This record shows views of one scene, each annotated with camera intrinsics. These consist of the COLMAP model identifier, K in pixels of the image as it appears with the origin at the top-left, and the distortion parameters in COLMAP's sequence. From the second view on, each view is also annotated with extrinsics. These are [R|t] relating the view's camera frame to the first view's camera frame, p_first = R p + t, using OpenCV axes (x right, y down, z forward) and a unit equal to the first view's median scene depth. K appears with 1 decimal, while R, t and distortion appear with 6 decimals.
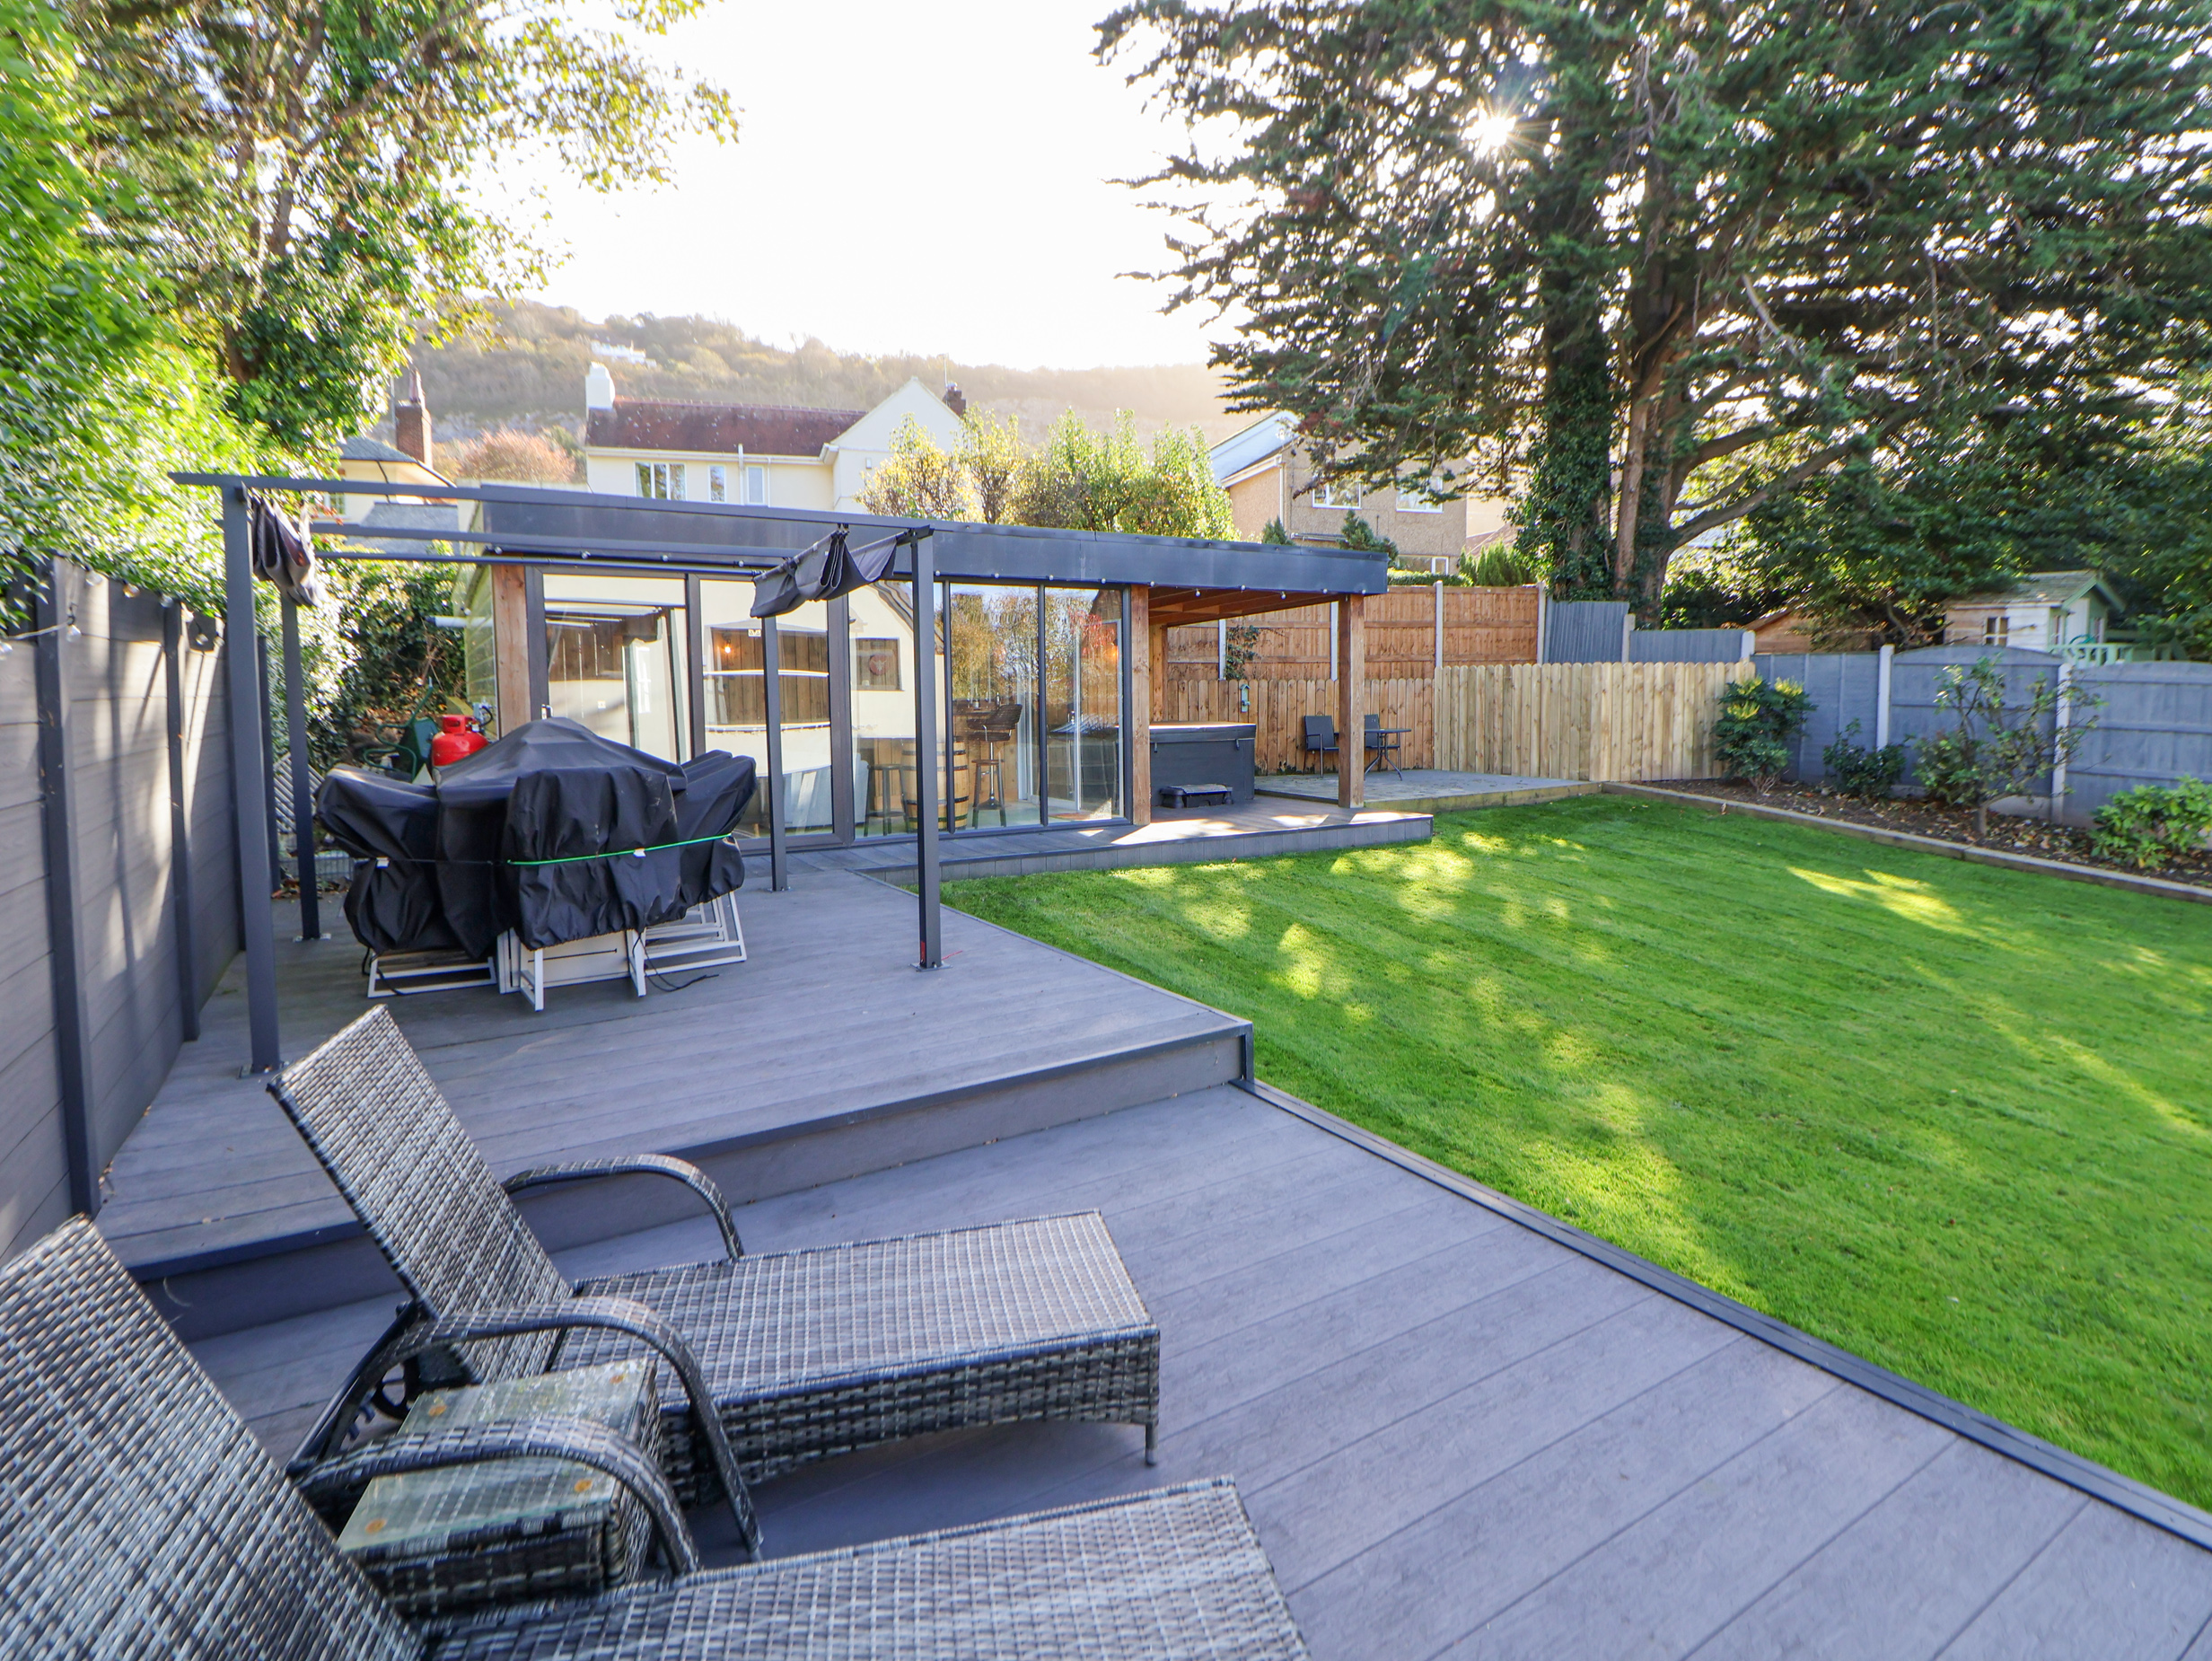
lens RADIAL K [[1151.9, 0, 1105.0], [0, 1151.9, 825.0], [0, 0, 1]] dist [0.002127, -0.017309]
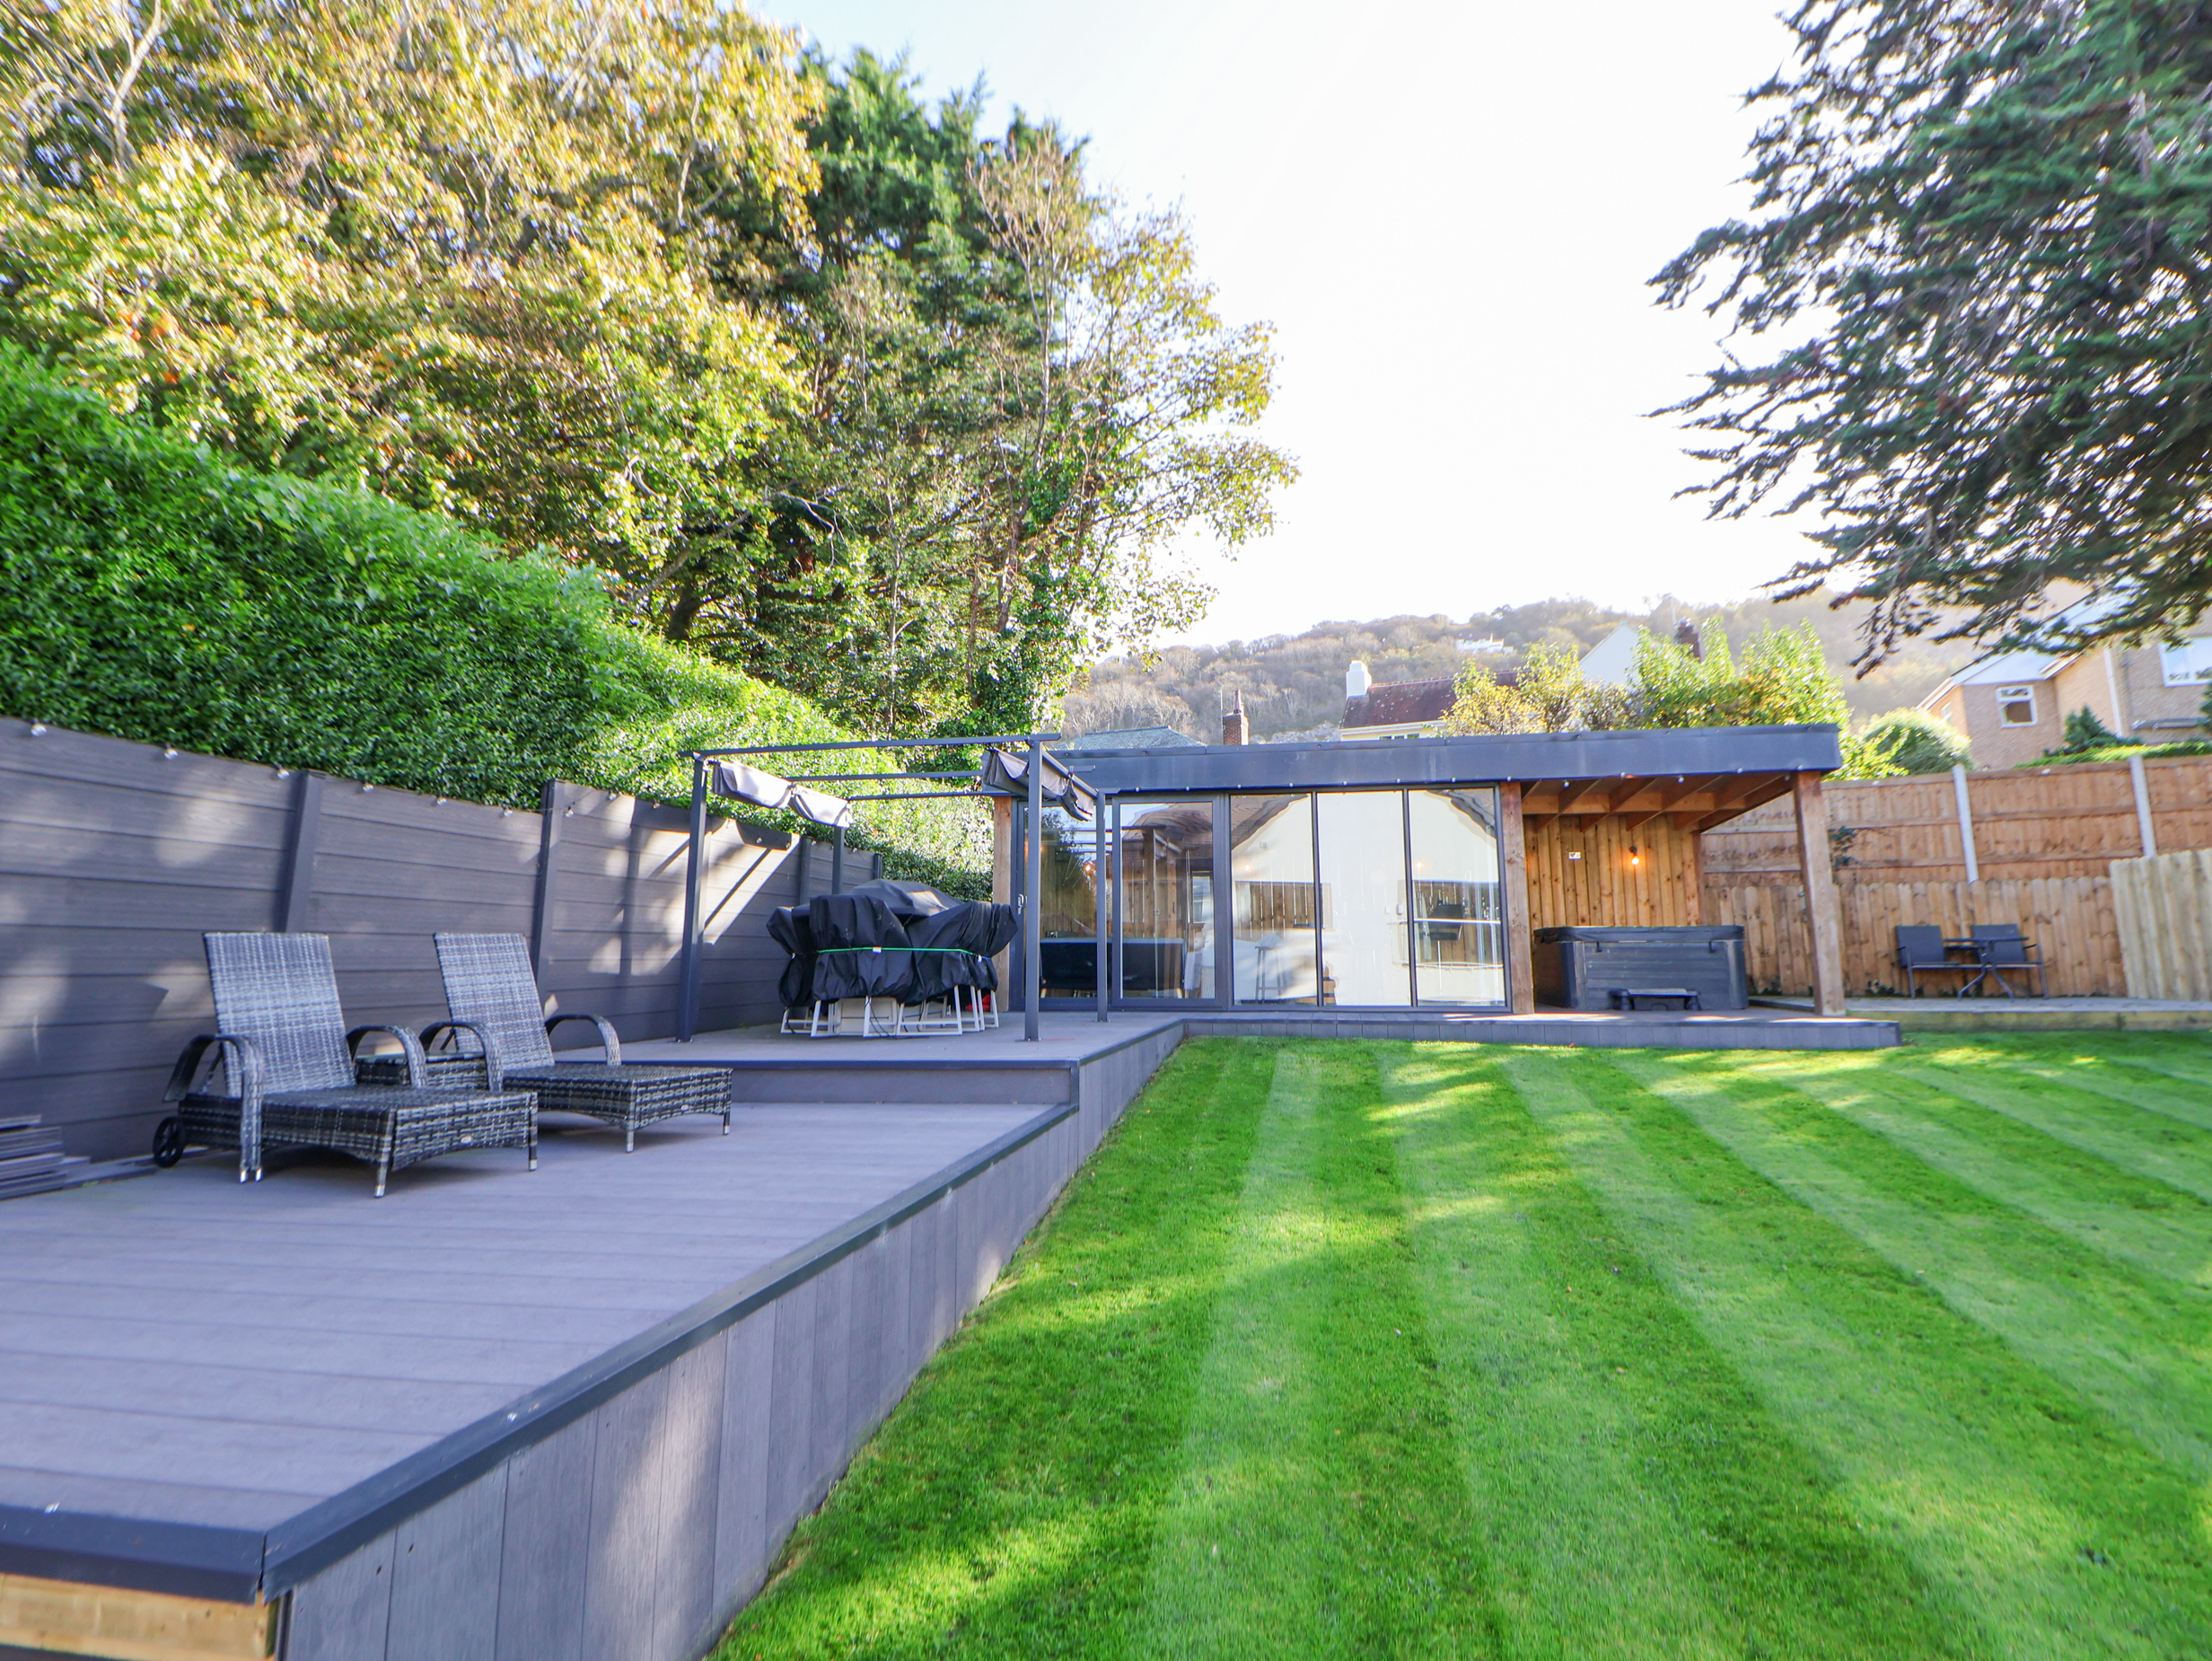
lens RADIAL K [[1151.9, 0, 1105.0], [0, 1151.9, 825.0], [0, 0, 1]] dist [0.002127, -0.017309]
pose [[0.745105, -0.070510, -0.663210, 0.285091], [-0.082952, 0.976877, -0.197054, 0.042886], [0.661769, 0.201841, 0.722027, 0.003632]]
